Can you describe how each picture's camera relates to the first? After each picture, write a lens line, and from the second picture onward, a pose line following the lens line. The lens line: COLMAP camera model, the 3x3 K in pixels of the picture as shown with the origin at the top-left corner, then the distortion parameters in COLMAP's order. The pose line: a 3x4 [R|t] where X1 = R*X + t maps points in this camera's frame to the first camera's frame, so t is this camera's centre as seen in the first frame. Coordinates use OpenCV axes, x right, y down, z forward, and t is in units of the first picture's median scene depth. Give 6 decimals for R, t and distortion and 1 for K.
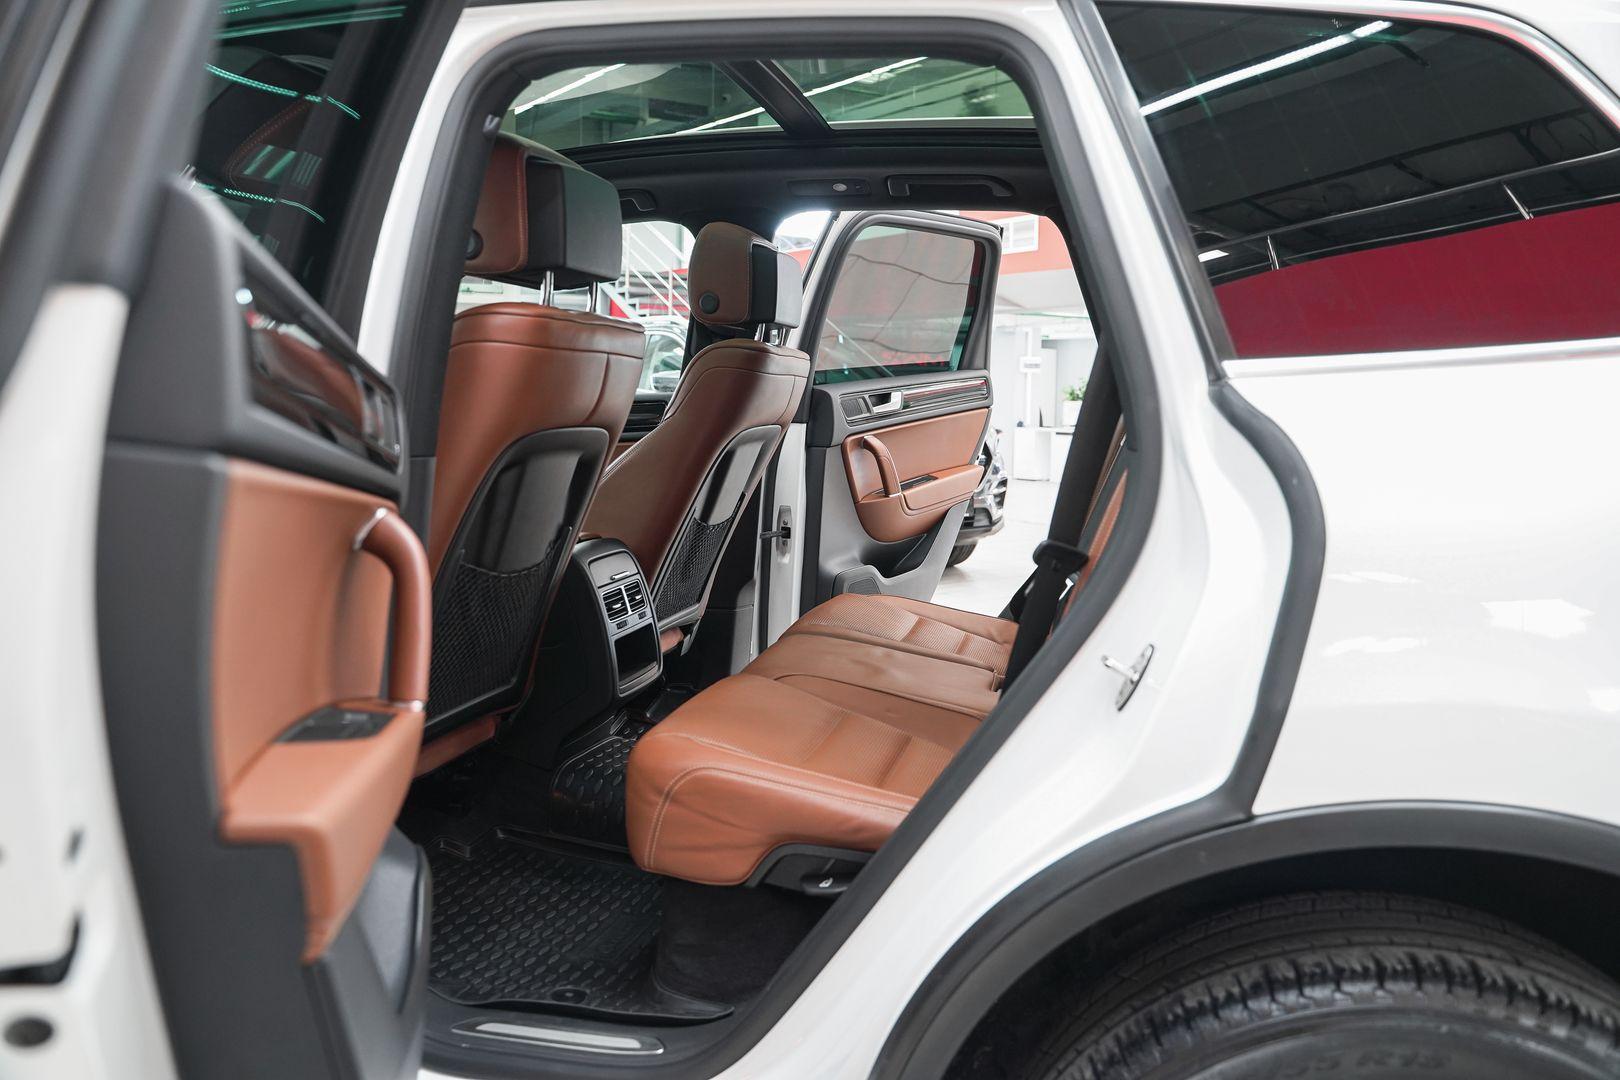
lens RADIAL K [[1318.4, 0, 813.9], [0, 1318.4, 537.0], [0, 0, 1]] dist [-0.009830, -0.000378]
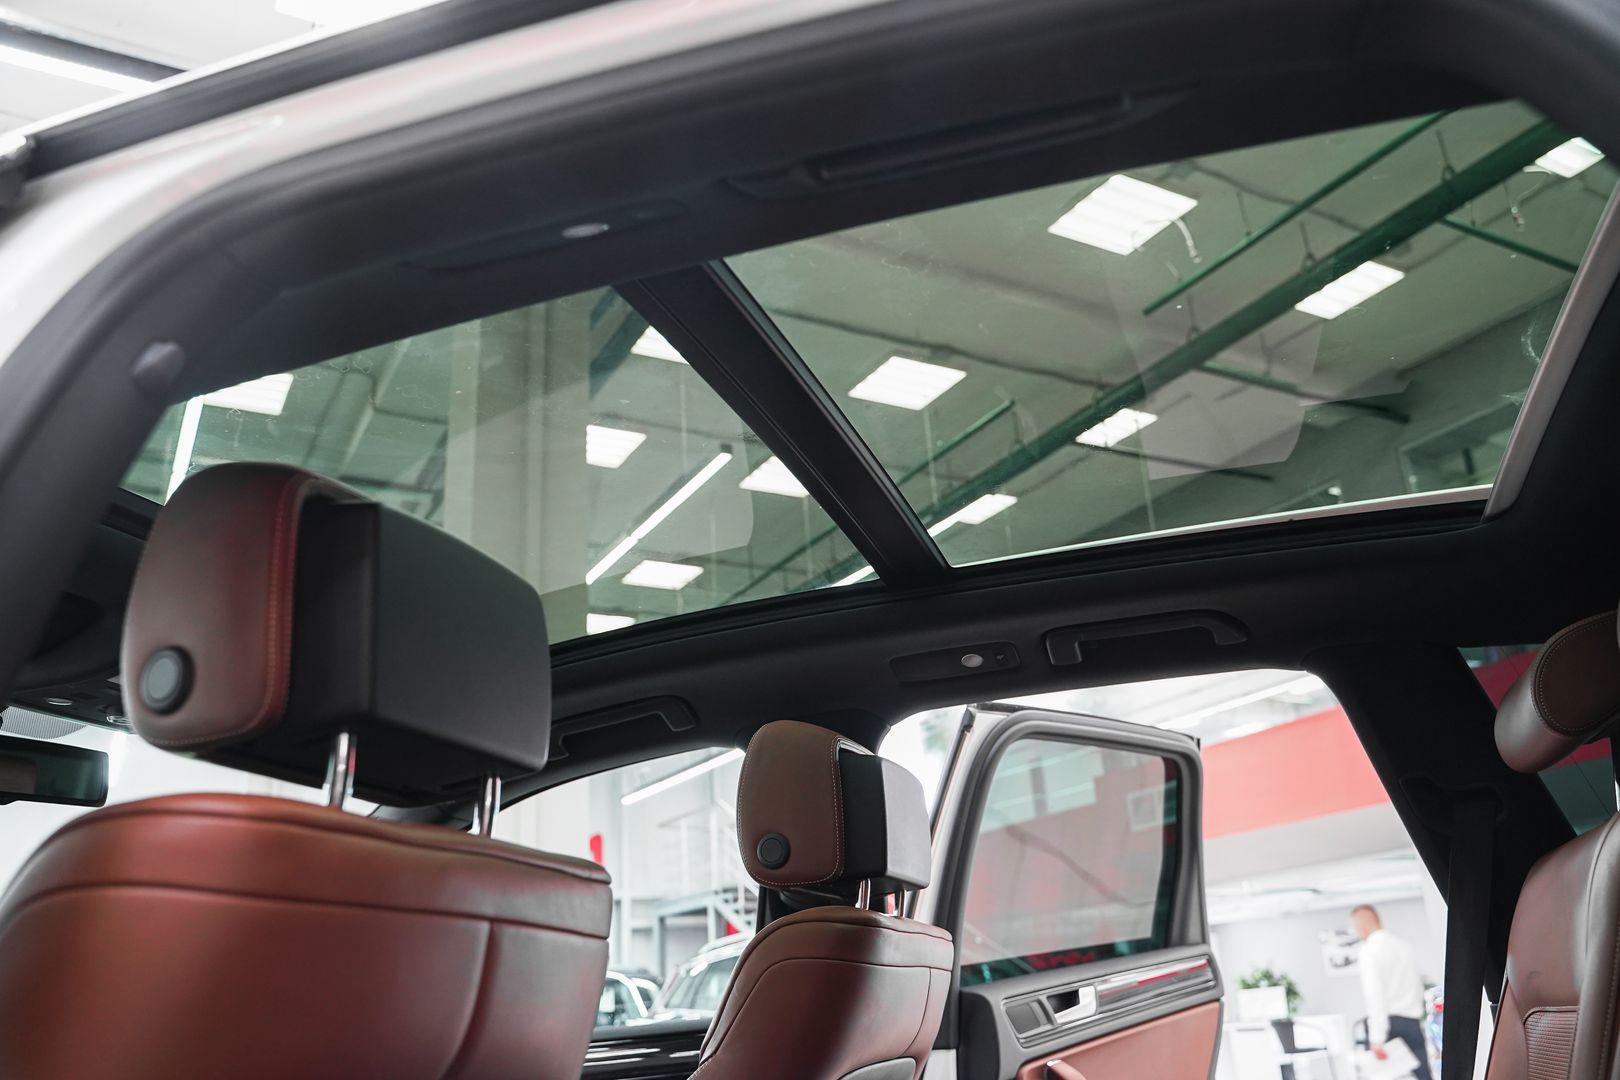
lens RADIAL K [[1338.8, 0, 815.7], [0, 1338.8, 531.0], [0, 0, 1]] dist [-0.118142, 0.090882]
pose [[0.992526, -0.103324, -0.064932, -0.006372], [0.063622, 0.892175, -0.447187, -0.032335], [0.104136, 0.439714, 0.892081, 0.344260]]
